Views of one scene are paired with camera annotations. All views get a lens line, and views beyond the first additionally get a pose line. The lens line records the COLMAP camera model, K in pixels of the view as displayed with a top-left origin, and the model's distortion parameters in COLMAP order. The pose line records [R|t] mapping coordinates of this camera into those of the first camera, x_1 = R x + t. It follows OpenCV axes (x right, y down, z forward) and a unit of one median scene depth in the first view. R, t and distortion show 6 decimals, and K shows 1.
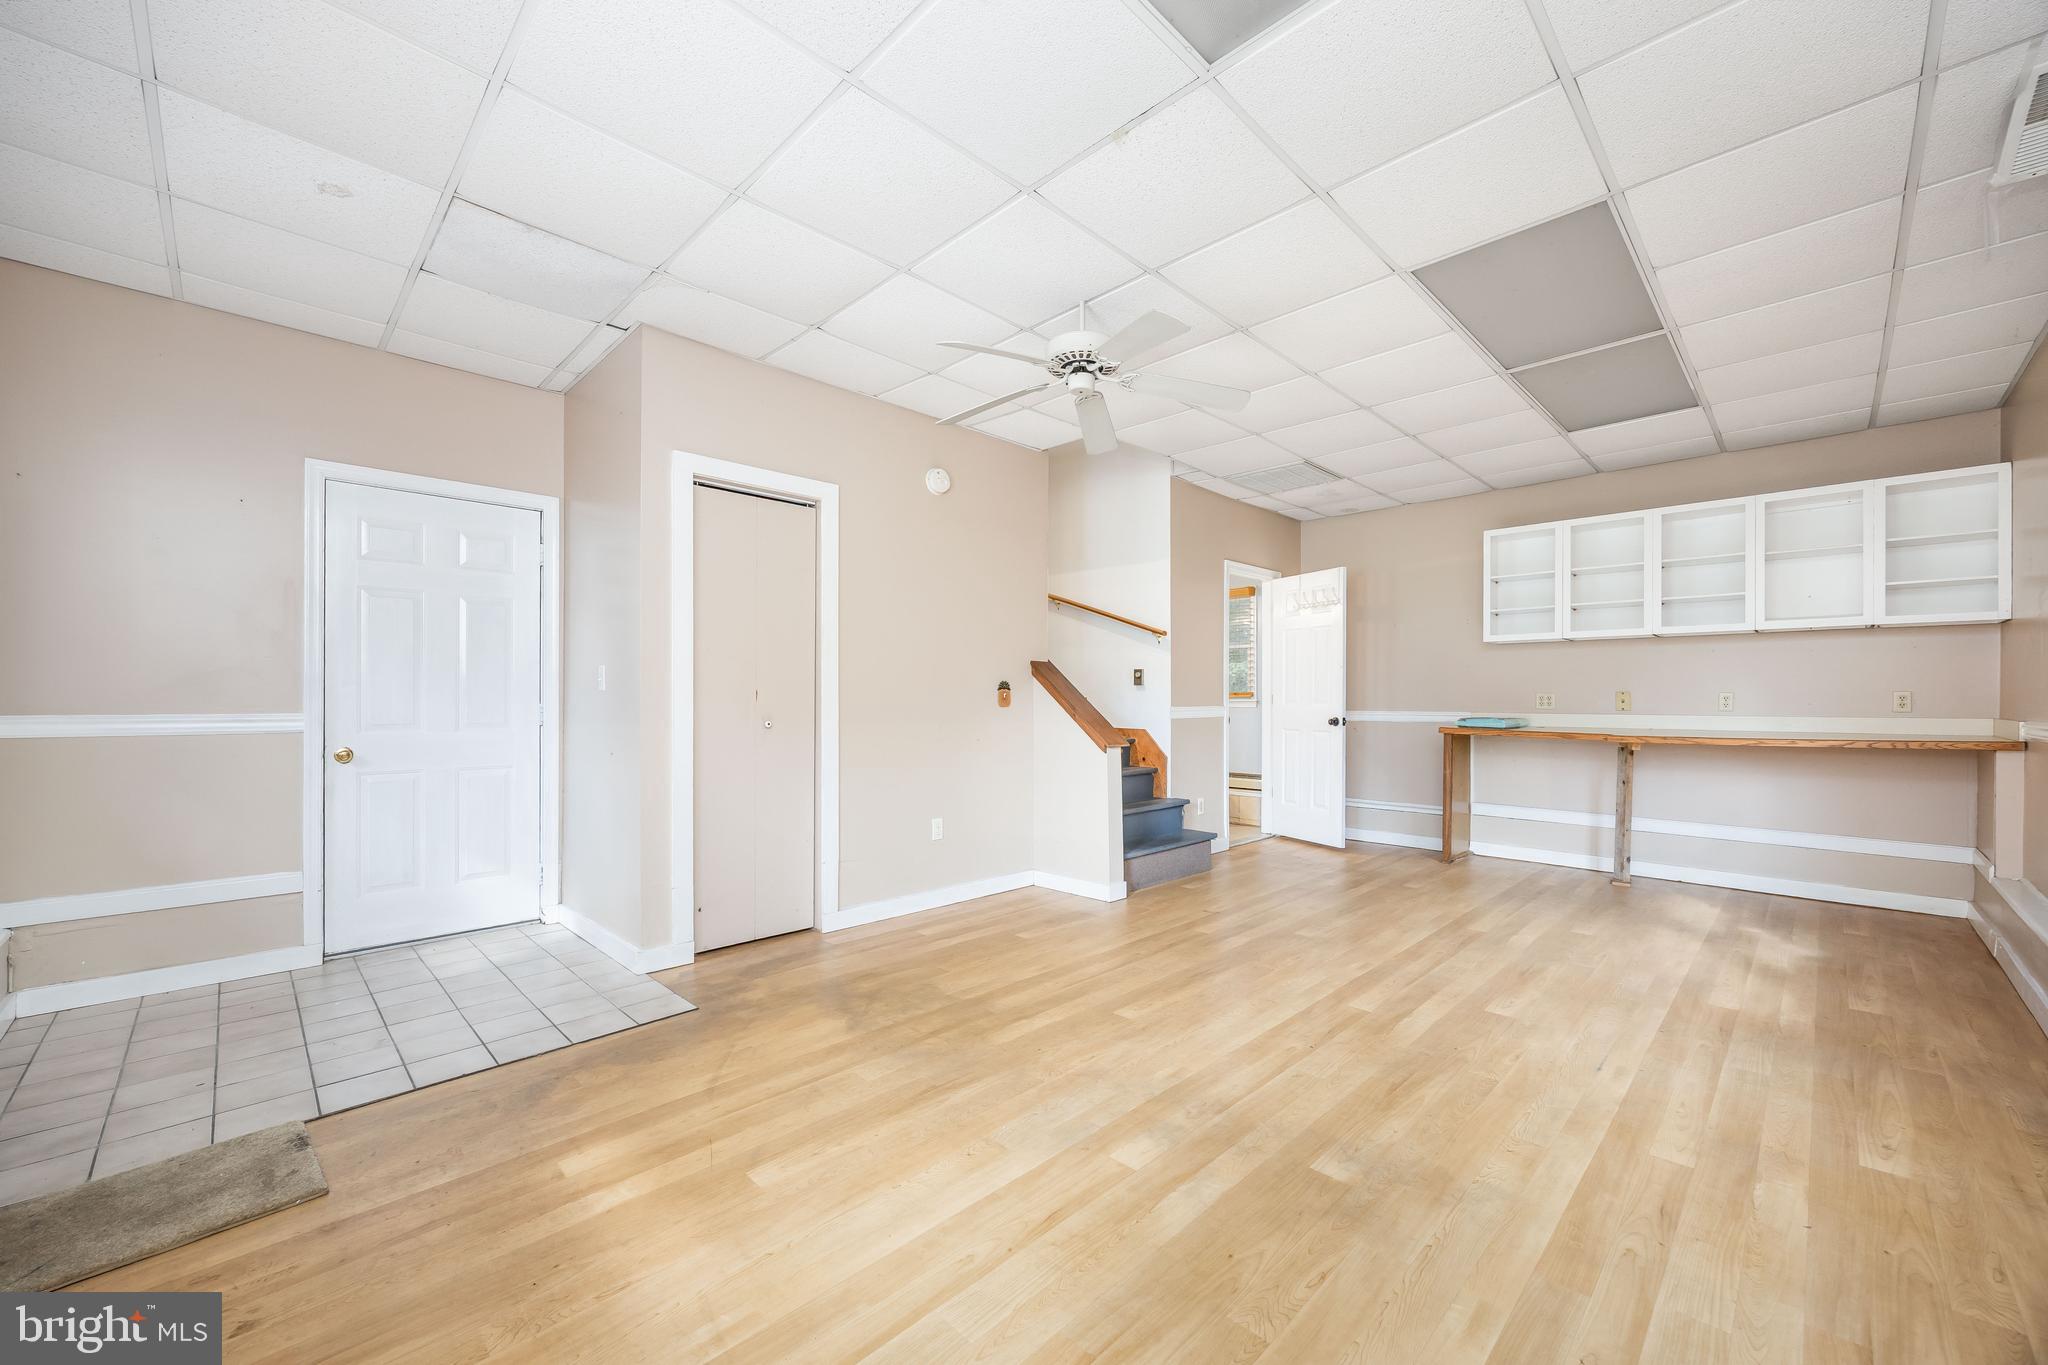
lens RADIAL K [[797.7, 0, 1018.9], [0, 797.7, 703.0], [0, 0, 1]] dist [-0.002380, -0.000300]
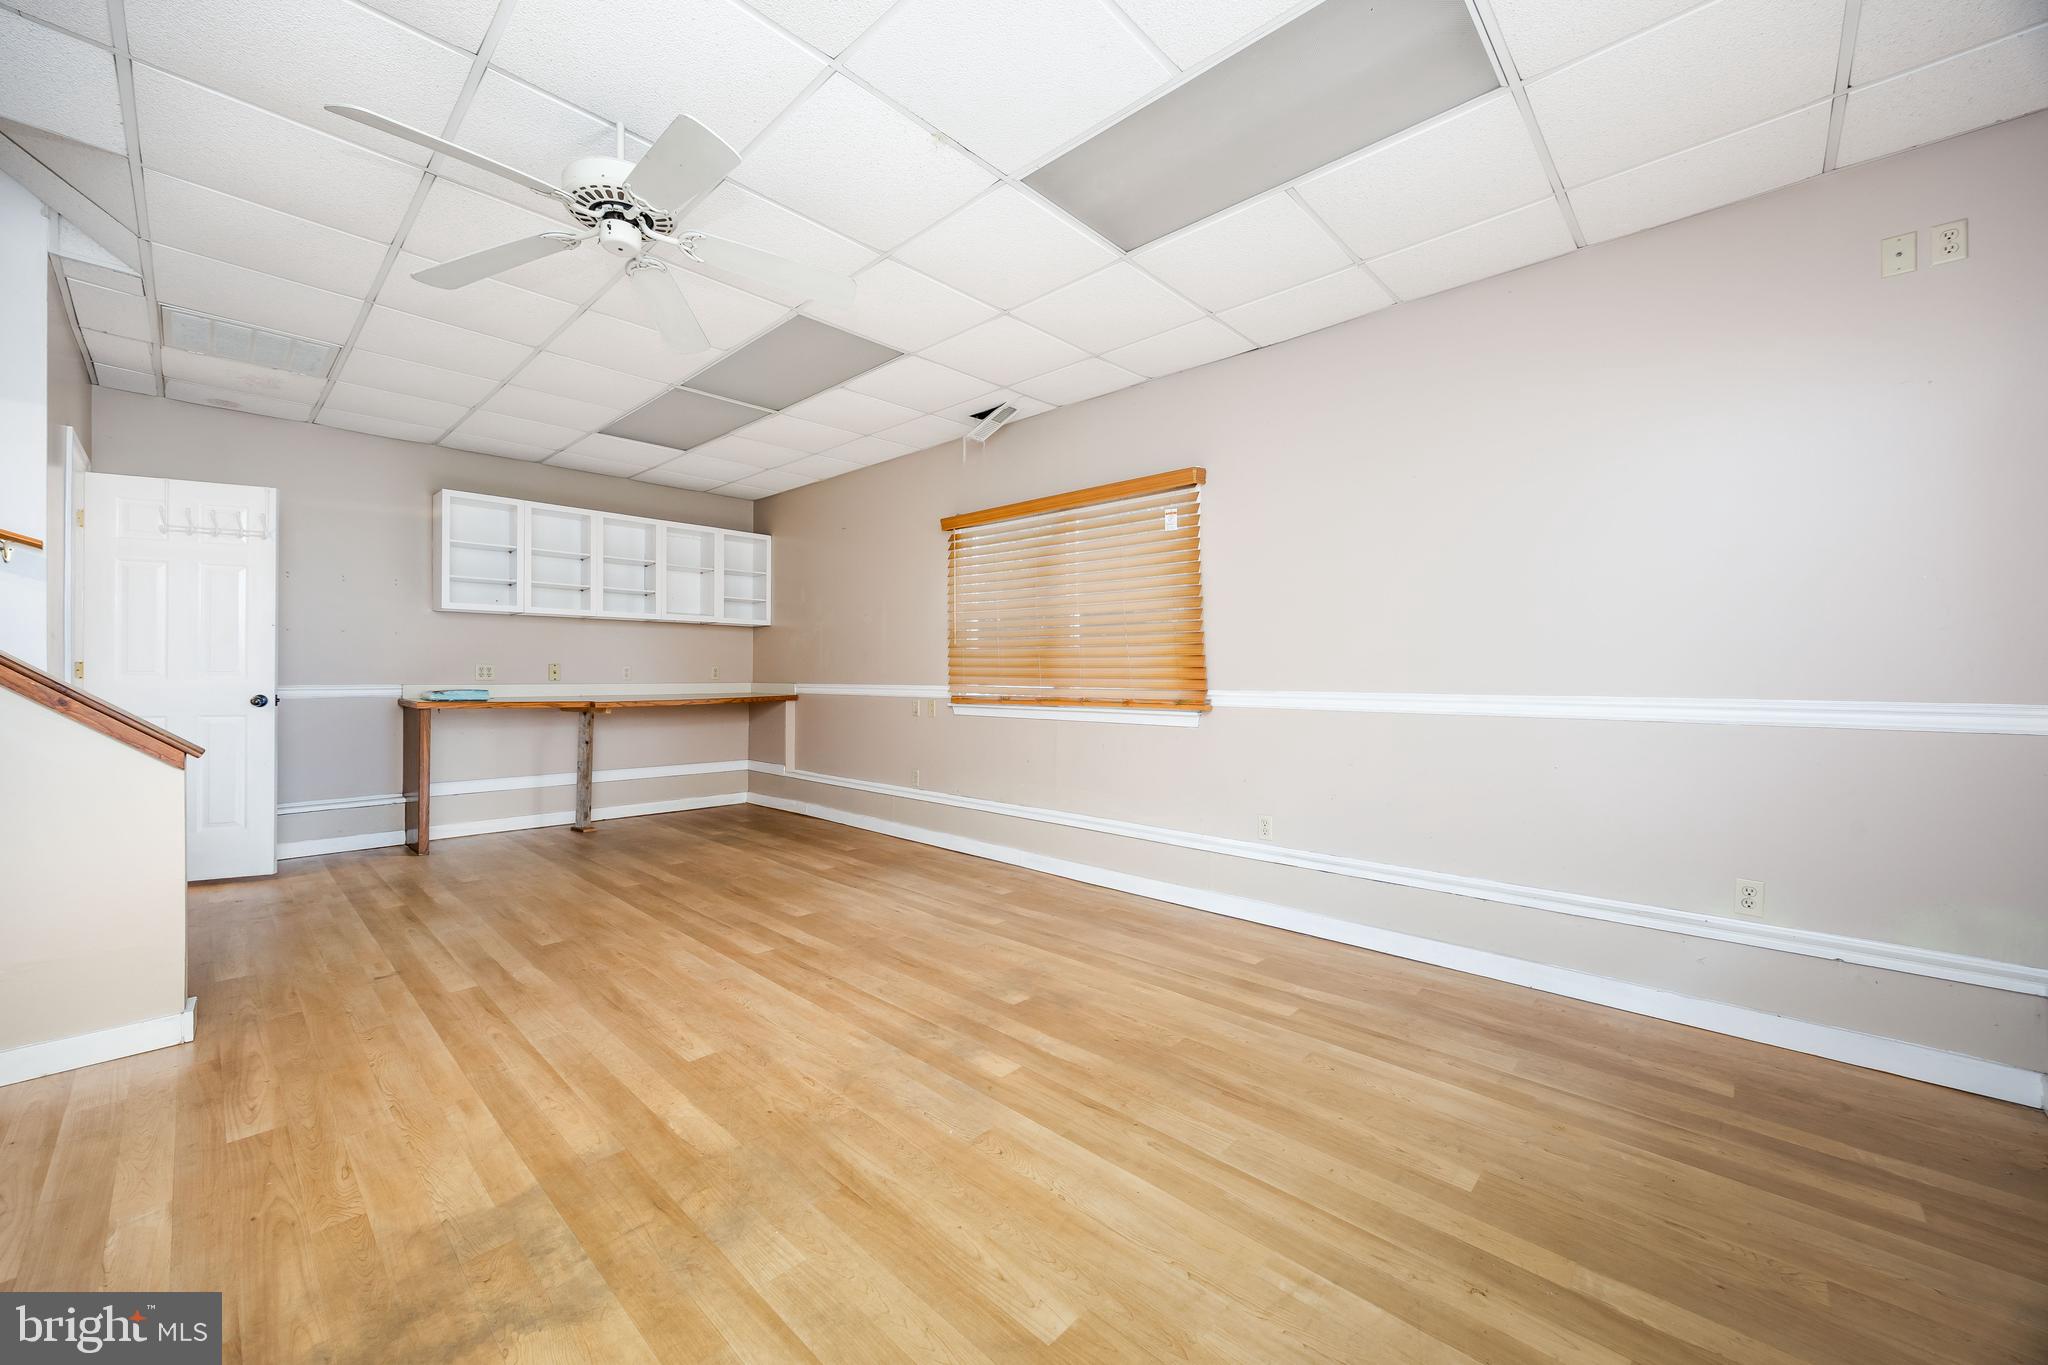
lens RADIAL K [[780.0, 0, 1025.8], [0, 780.0, 683.4], [0, 0, 1]] dist [-0.001831, -0.000325]
pose [[-0.037927, -0.015901, 0.999154, -0.628386], [0.000416, 0.999873, 0.015928, -0.006523], [-0.999280, 0.001020, -0.037916, 0.640249]]
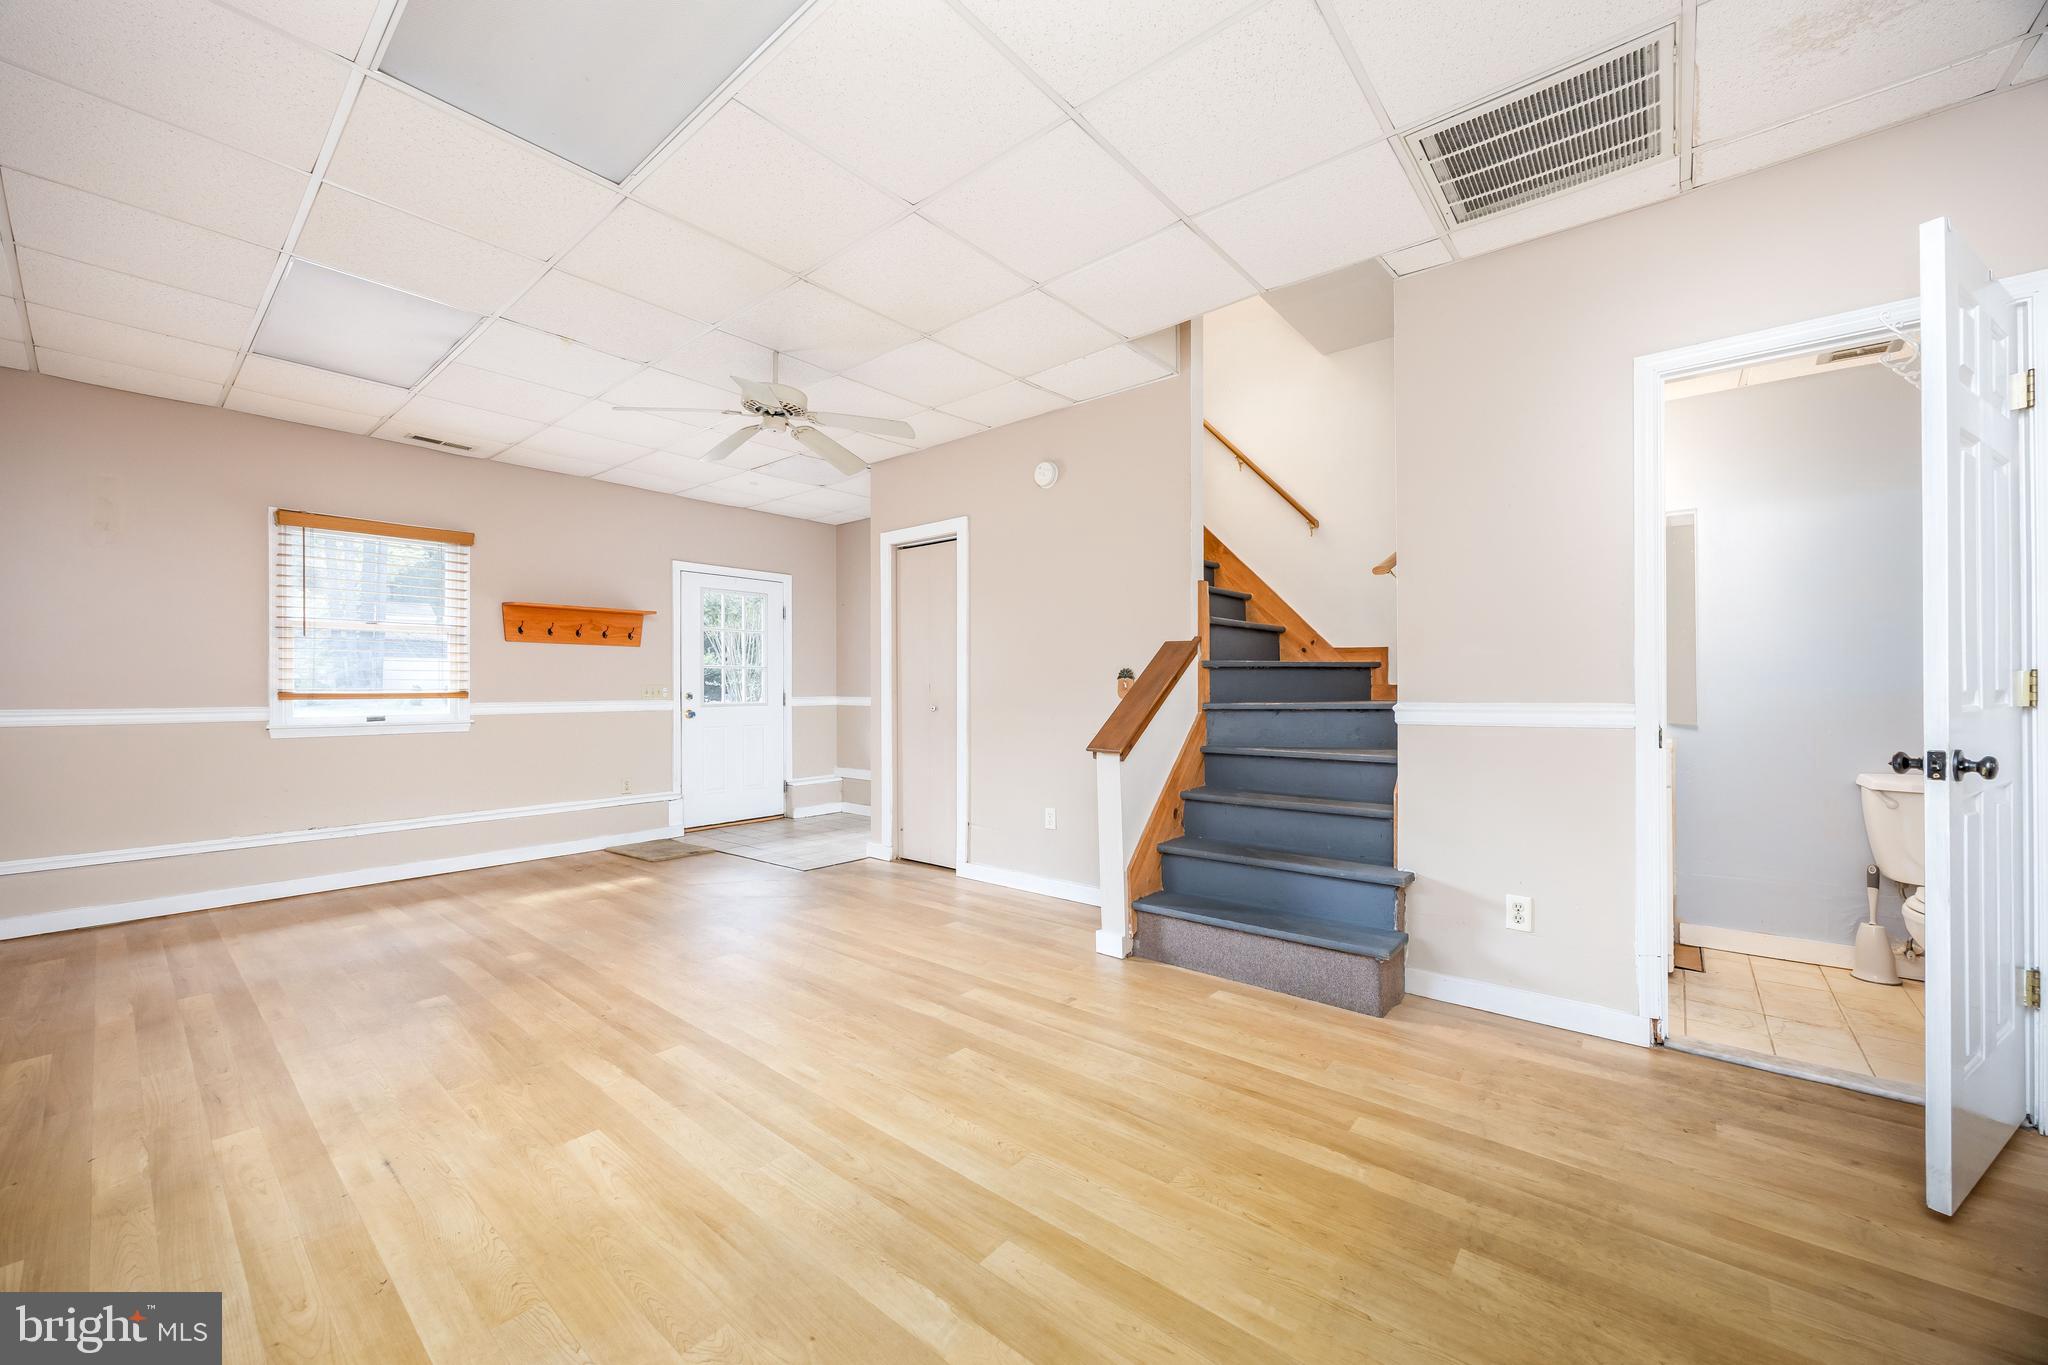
lens RADIAL K [[780.0, 0, 1025.8], [0, 780.0, 683.4], [0, 0, 1]] dist [-0.001831, -0.000325]
pose [[0.091461, -0.009403, -0.995764, 1.235448], [0.002948, 0.999954, -0.009172, -0.005286], [0.995804, -0.002096, 0.091484, 1.236970]]
